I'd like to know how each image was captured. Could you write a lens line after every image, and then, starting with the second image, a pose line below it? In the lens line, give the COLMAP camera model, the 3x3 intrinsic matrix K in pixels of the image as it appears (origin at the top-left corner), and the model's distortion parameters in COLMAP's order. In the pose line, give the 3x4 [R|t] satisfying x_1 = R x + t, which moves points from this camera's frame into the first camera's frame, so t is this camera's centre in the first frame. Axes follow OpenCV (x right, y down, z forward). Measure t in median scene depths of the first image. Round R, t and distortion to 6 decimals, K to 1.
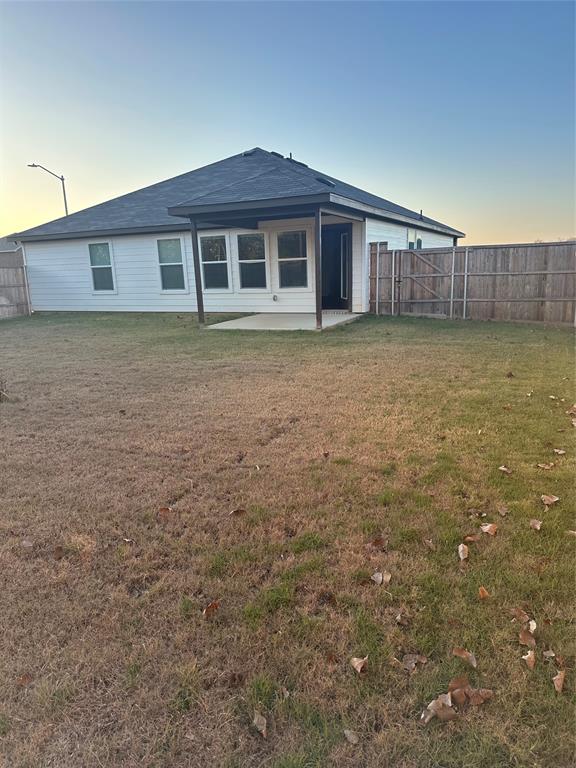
lens RADIAL K [[531.3, 0, 288.0], [0, 531.3, 384.0], [0, 0, 1]] dist [0.053392, -0.001275]
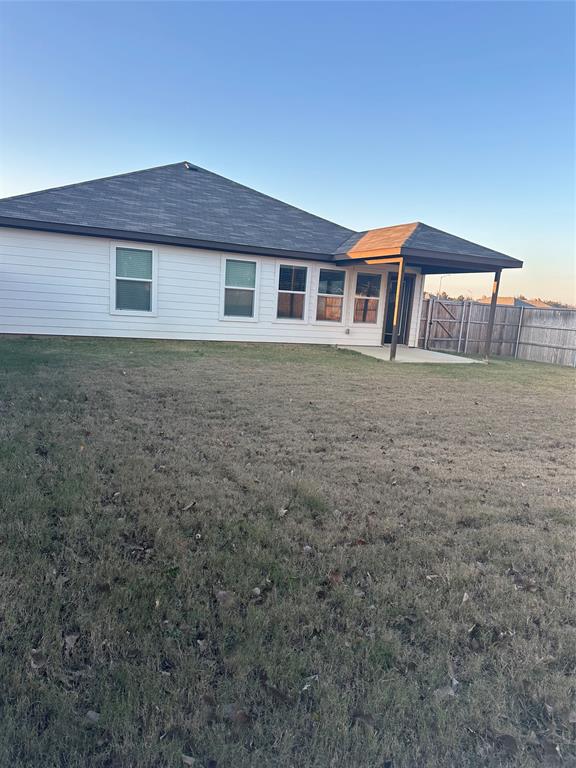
lens RADIAL K [[531.3, 0, 288.0], [0, 531.3, 384.0], [0, 0, 1]] dist [0.053392, -0.001275]
pose [[0.650361, -0.039571, 0.758594, -0.902696], [0.070481, 0.997478, -0.008392, -0.054821], [-0.756349, 0.058924, 0.651510, 0.391851]]
